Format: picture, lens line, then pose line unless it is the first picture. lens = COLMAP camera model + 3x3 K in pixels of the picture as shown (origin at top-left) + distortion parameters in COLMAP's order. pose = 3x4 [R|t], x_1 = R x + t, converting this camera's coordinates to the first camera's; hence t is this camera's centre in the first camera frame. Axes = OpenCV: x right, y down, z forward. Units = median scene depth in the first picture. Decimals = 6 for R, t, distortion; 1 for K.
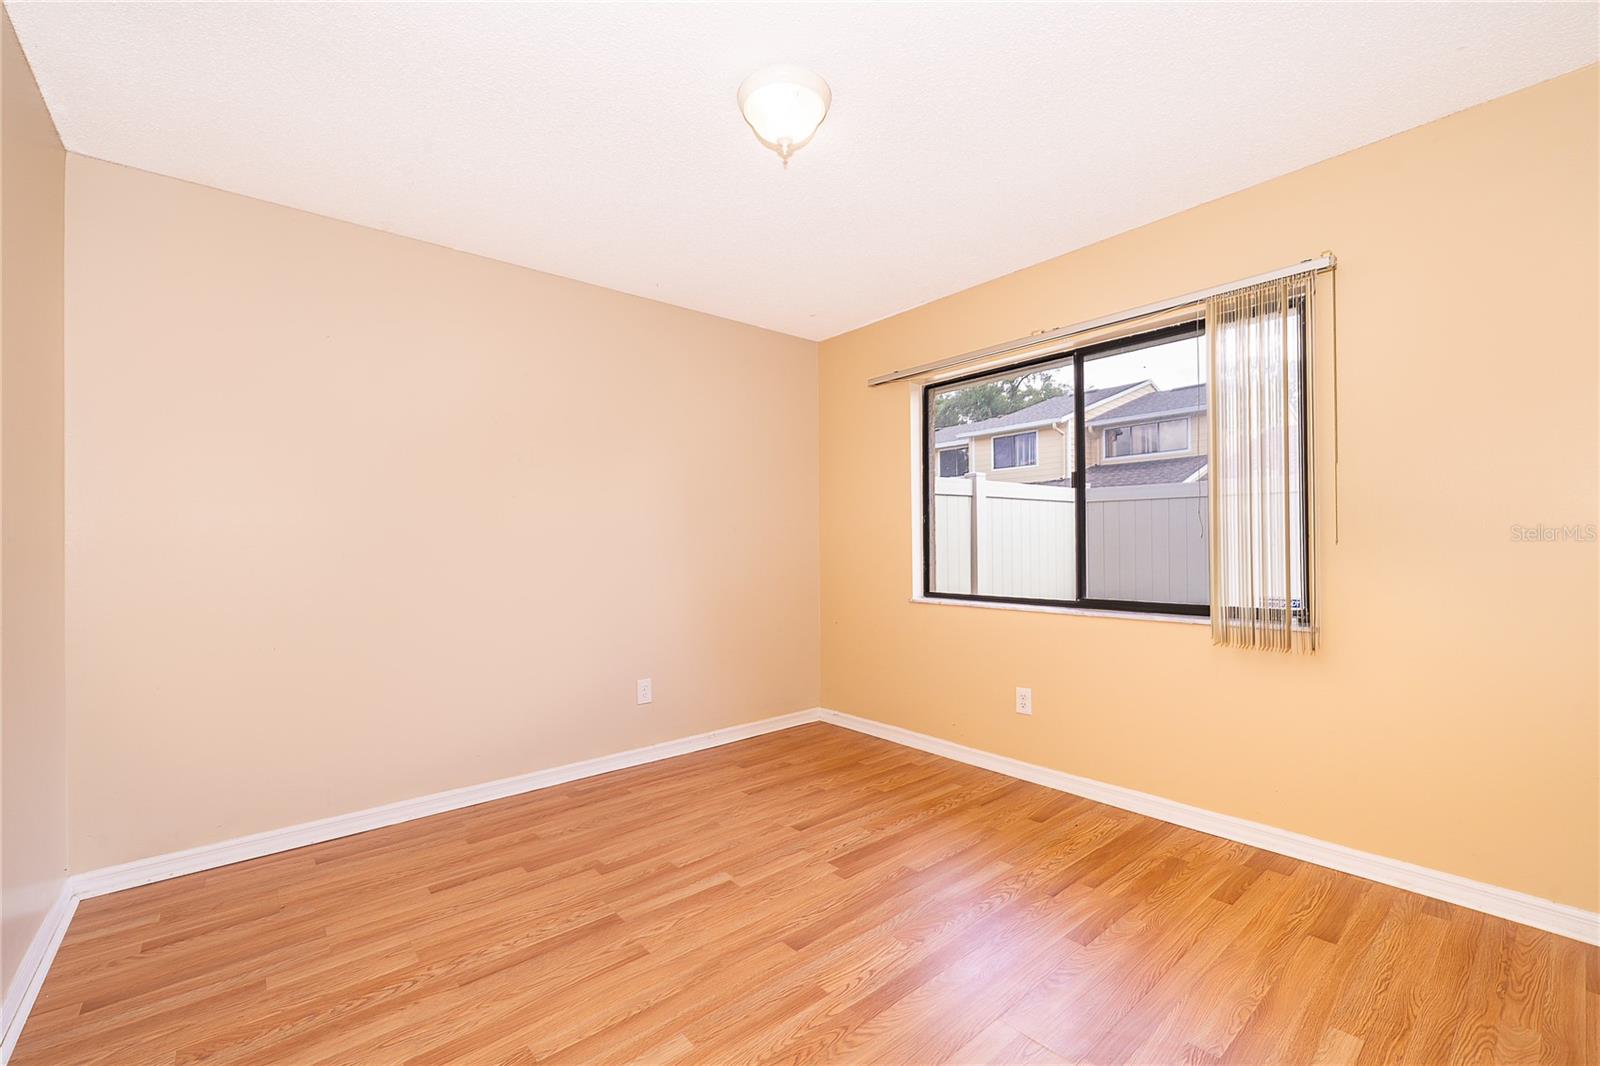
lens RADIAL K [[664.2, 0, 798.9], [0, 664.2, 541.0], [0, 0, 1]] dist [-0.001896, 0.000550]
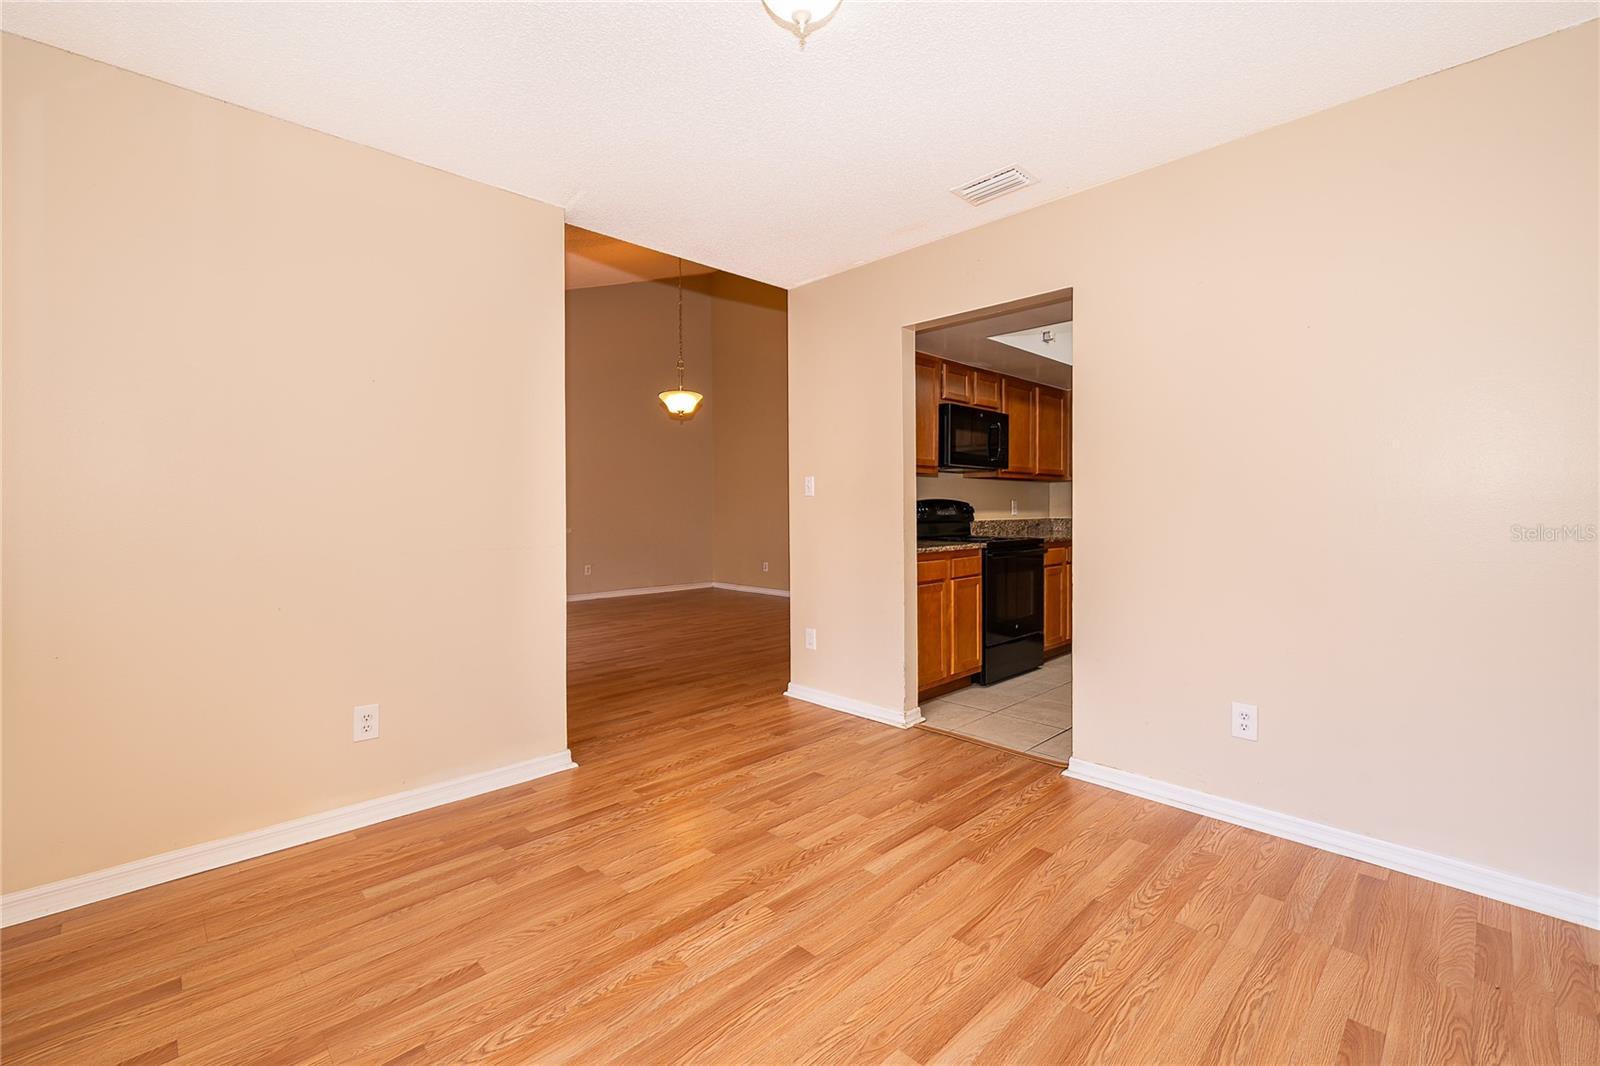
lens RADIAL K [[692.1, 0, 800.0], [0, 692.1, 533.0], [0, 0, 1]] dist [-0.001064, -0.000301]
pose [[-0.997182, 0.015239, -0.073463, 0.056480], [0.013240, 0.999531, 0.027621, 0.013676], [0.073849, 0.026570, -0.996915, 1.937023]]
